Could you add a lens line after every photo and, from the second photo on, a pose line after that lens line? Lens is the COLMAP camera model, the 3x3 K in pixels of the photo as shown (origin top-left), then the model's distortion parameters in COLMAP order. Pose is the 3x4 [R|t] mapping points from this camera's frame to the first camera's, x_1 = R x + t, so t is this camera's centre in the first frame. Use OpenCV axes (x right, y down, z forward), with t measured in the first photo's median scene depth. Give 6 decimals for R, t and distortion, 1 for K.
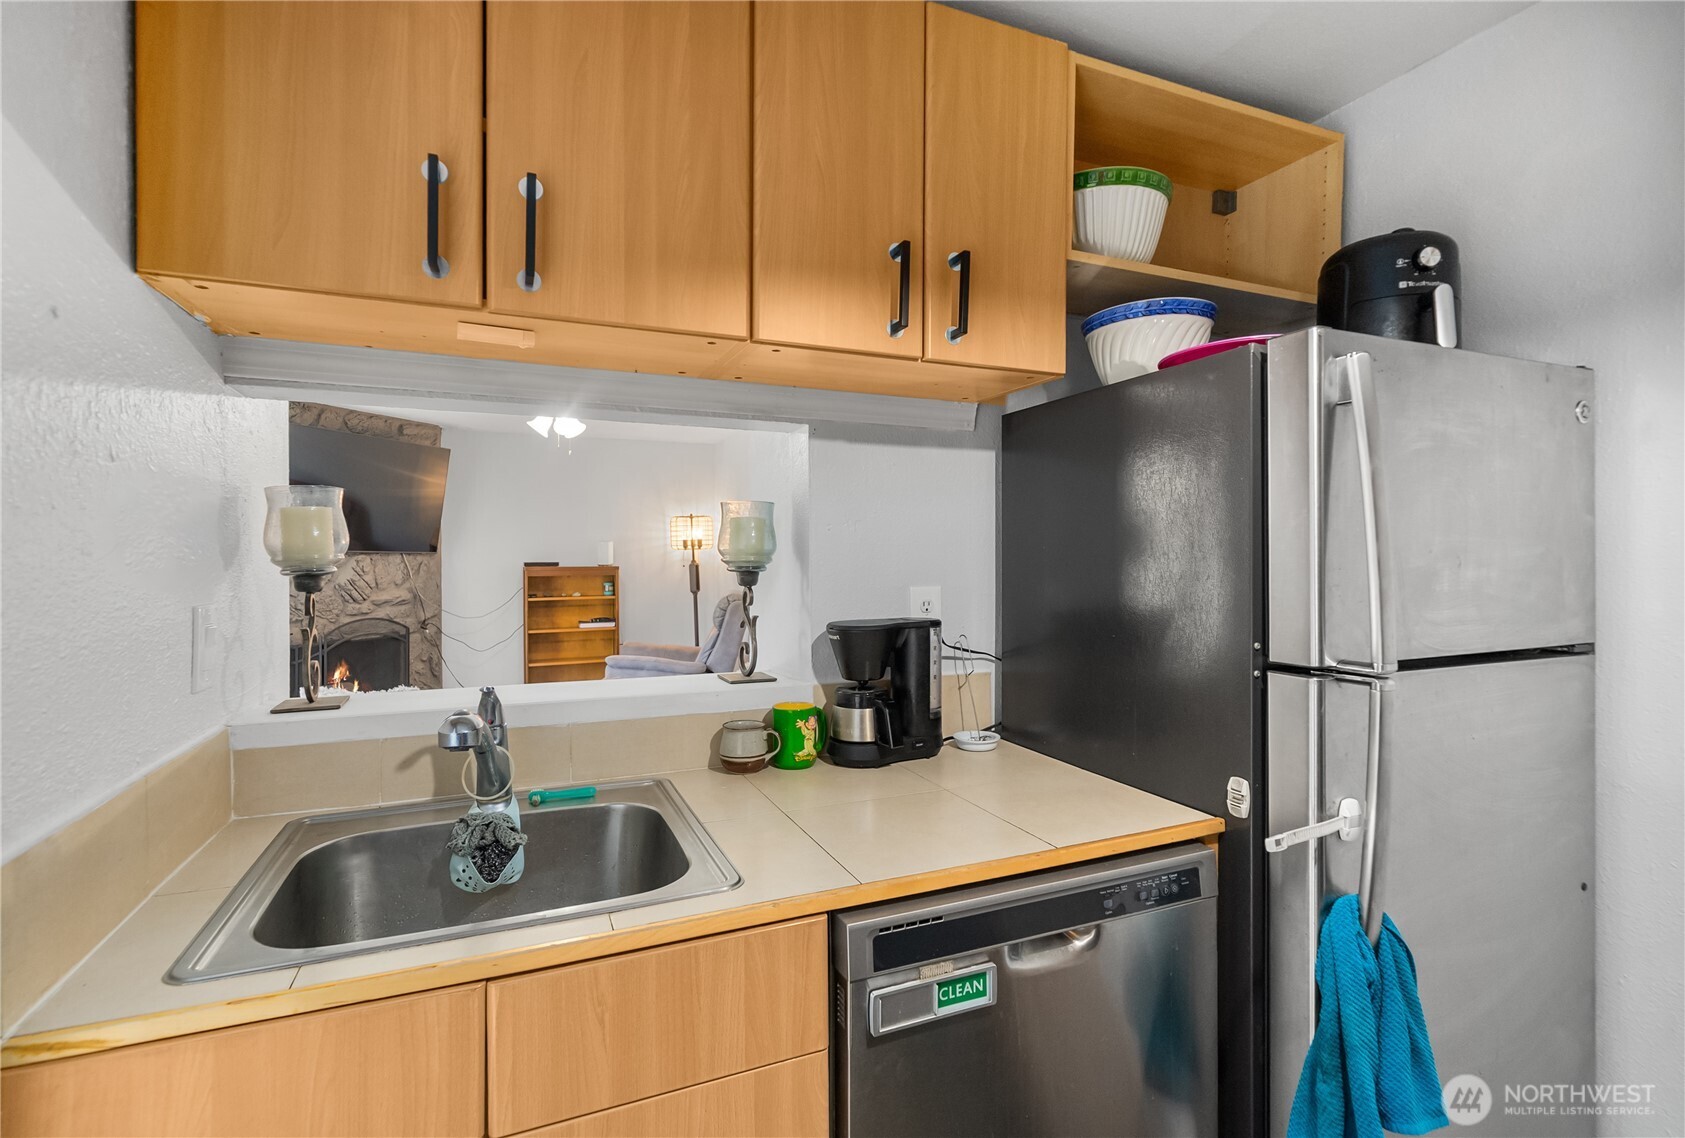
lens RADIAL K [[766.8, 0, 823.7], [0, 766.8, 558.2], [0, 0, 1]] dist [-0.000192, 0.000020]
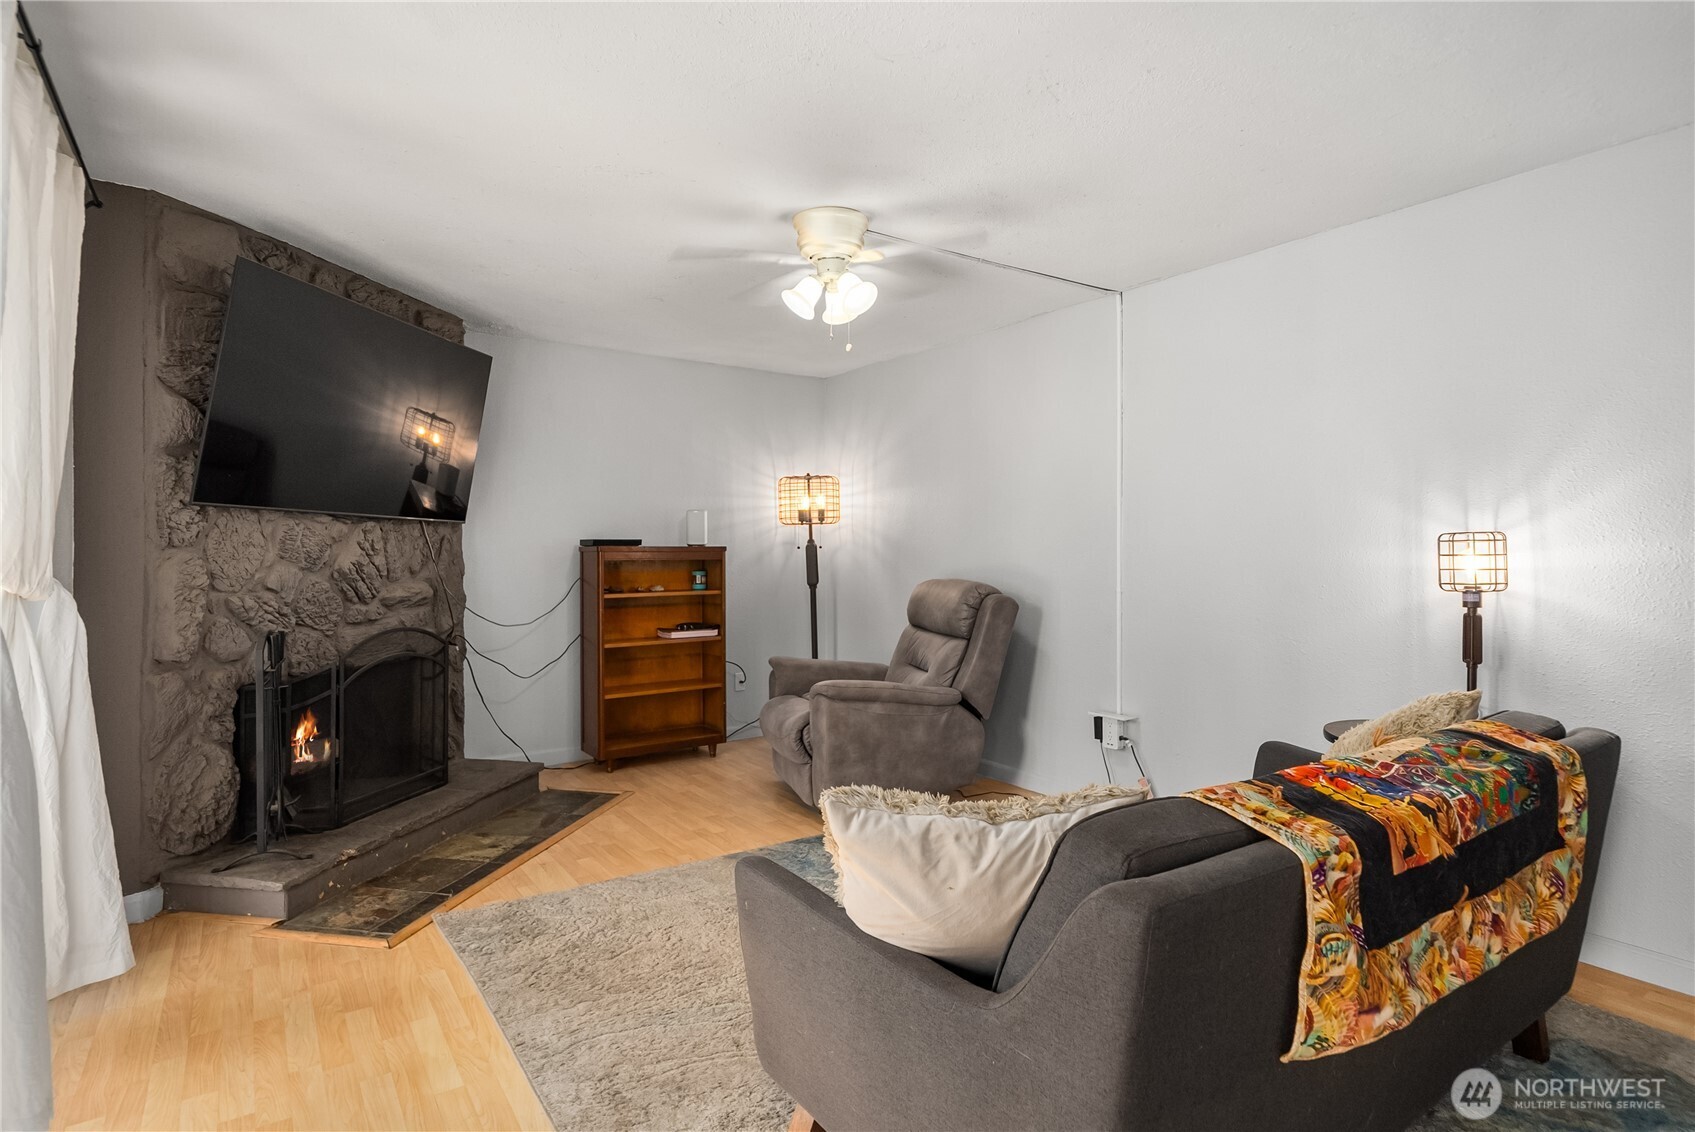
lens RADIAL K [[860.6, 0, 837.1], [0, 860.6, 550.7], [0, 0, 1]] dist [-0.000706, 0.000402]
pose [[0.979334, 0.002627, 0.202233, -0.360161], [-0.001671, 0.999987, -0.004896, 0.019597], [-0.202243, 0.004457, 0.979325, 0.260784]]
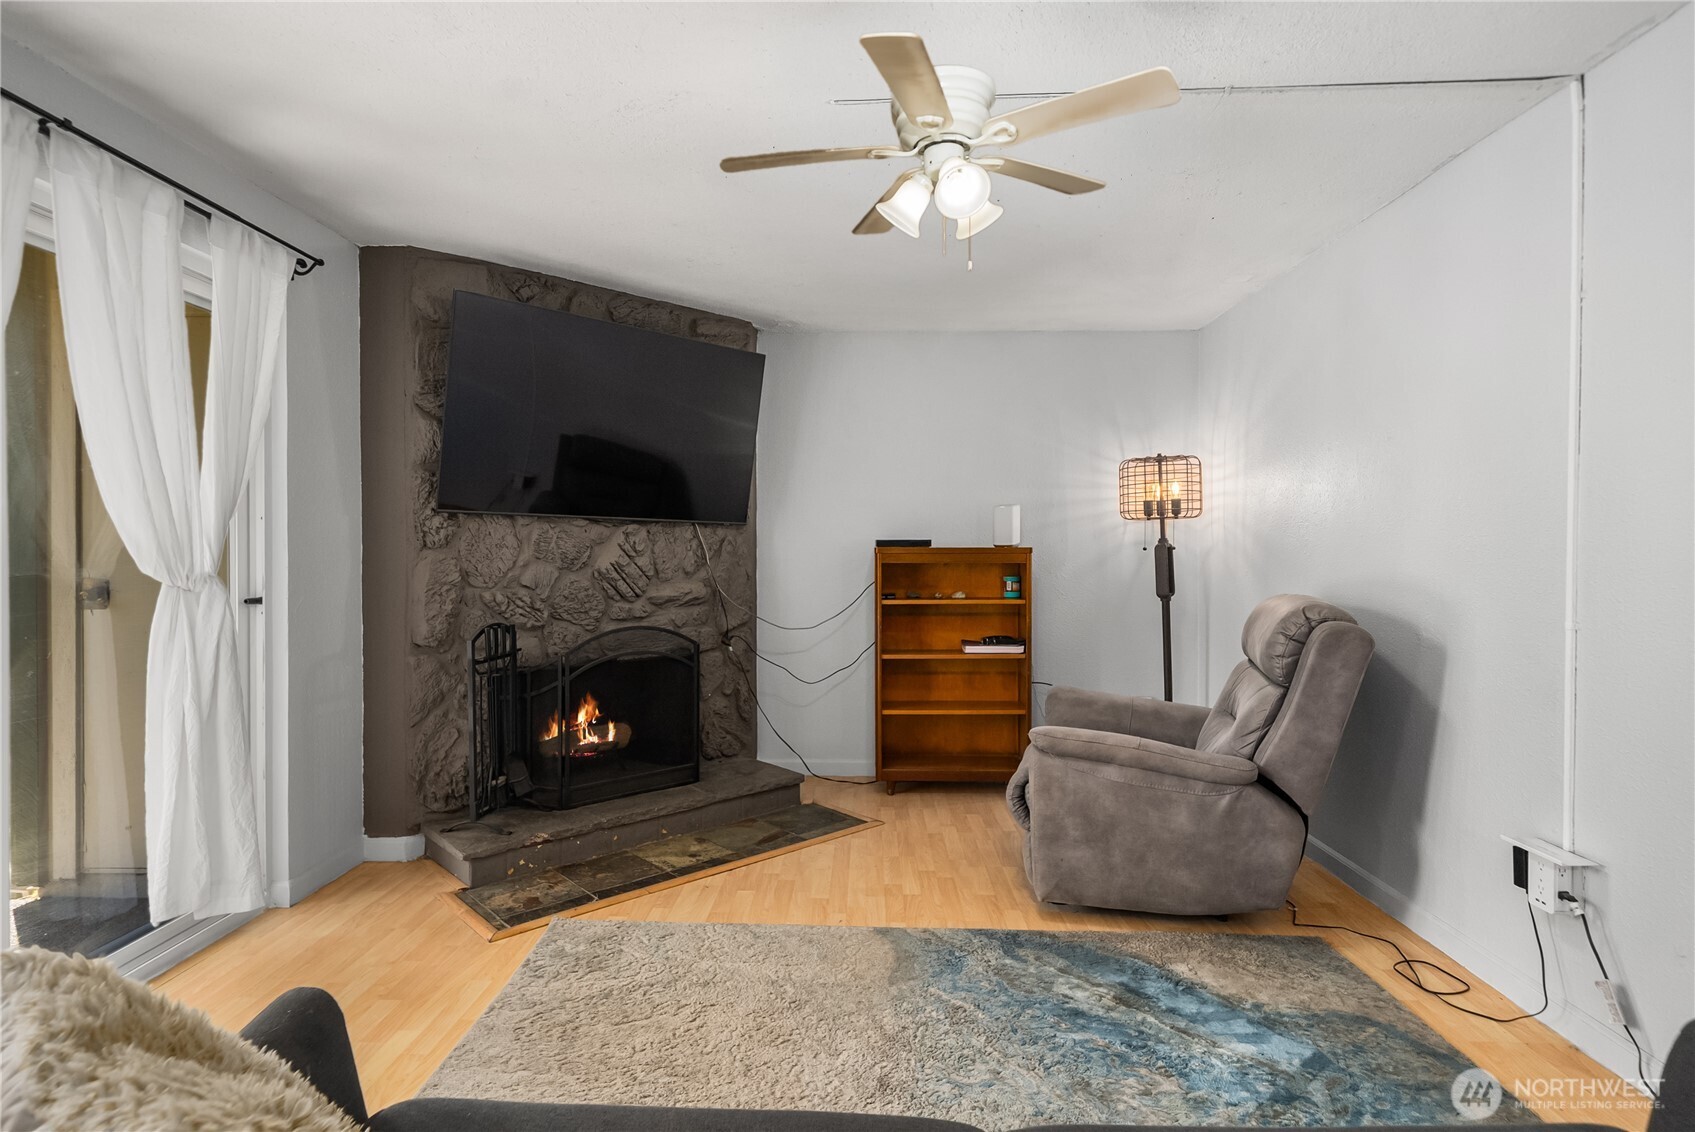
lens RADIAL K [[852.8, 0, 841.5], [0, 852.8, 564.6], [0, 0, 1]] dist [0.000108, 0.000239]
pose [[0.911326, 0.009979, -0.411565, -0.150708], [-0.005754, 0.999917, 0.011502, 0.018358], [0.411645, -0.008114, 0.911308, 0.407982]]
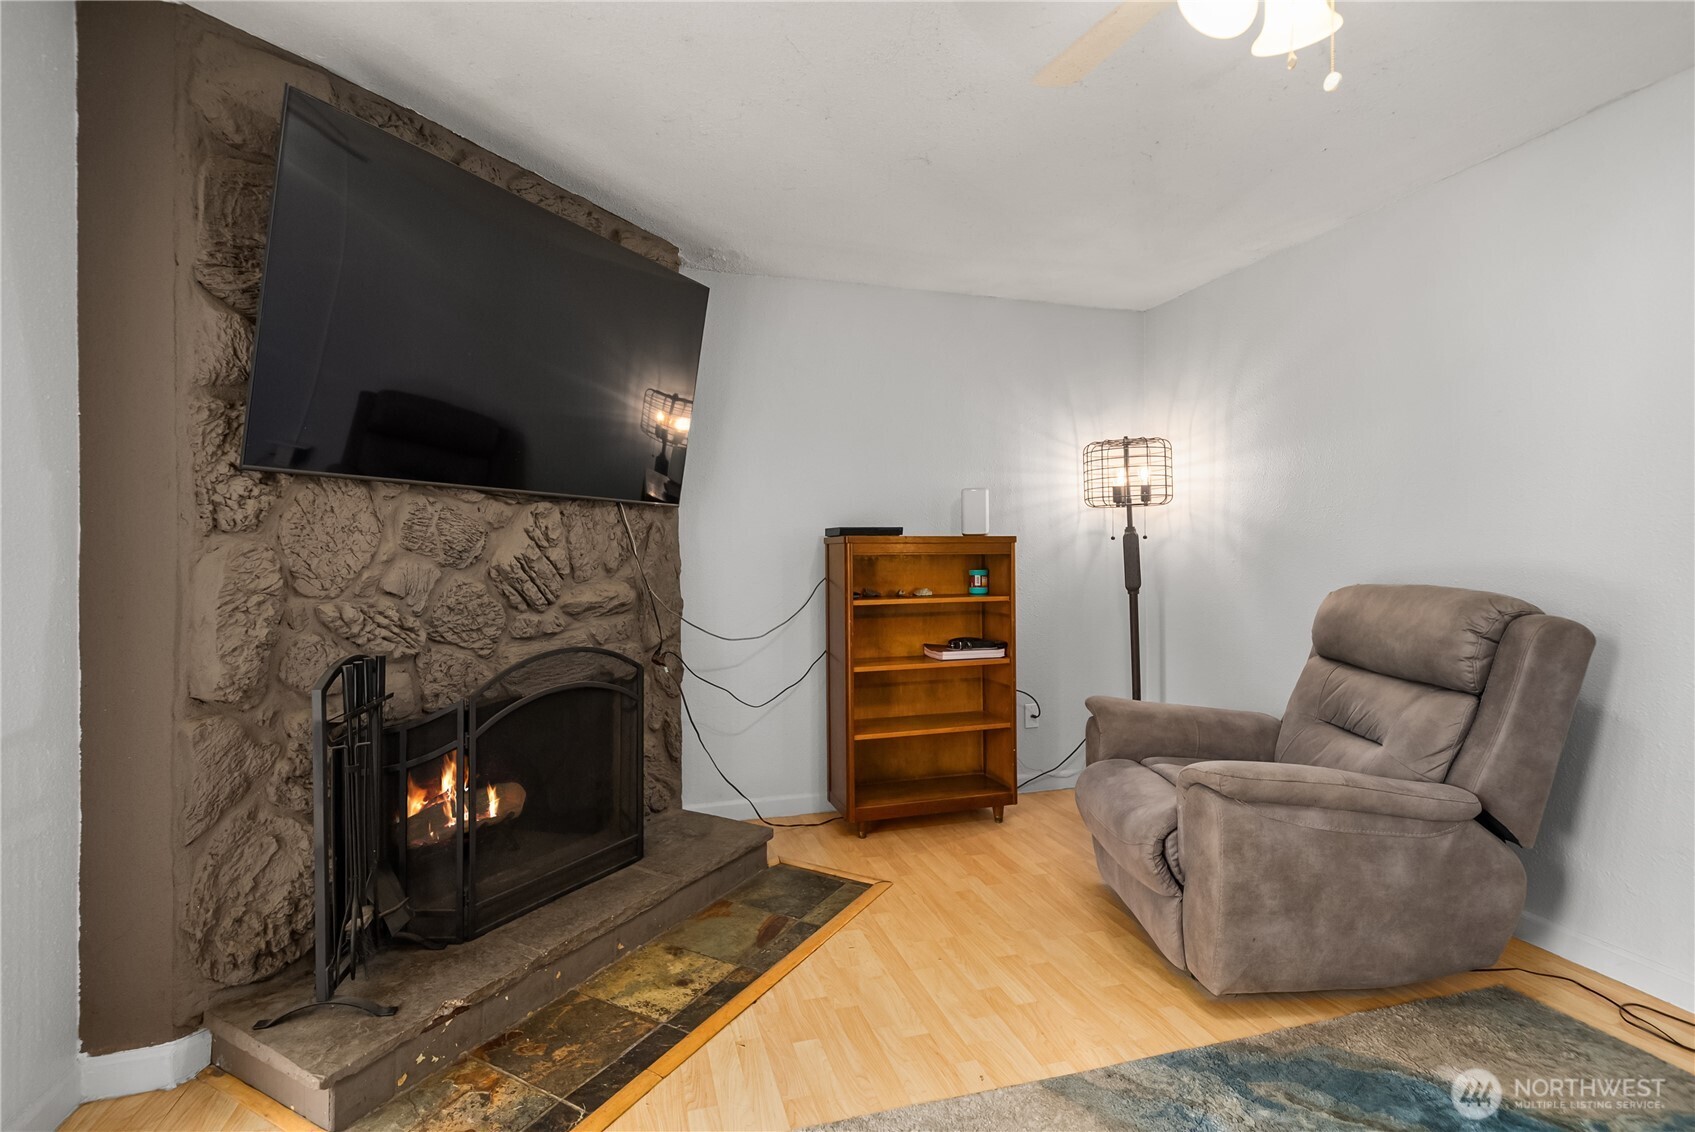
lens RADIAL K [[788.0, 0, 841.0], [0, 788.0, 549.5], [0, 0, 1]] dist [0.000352, 0.000664]
pose [[0.994140, -0.001071, -0.108098, -0.359807], [0.000479, 0.999985, -0.005505, 0.024133], [0.108102, 0.005421, 0.994125, 0.532650]]
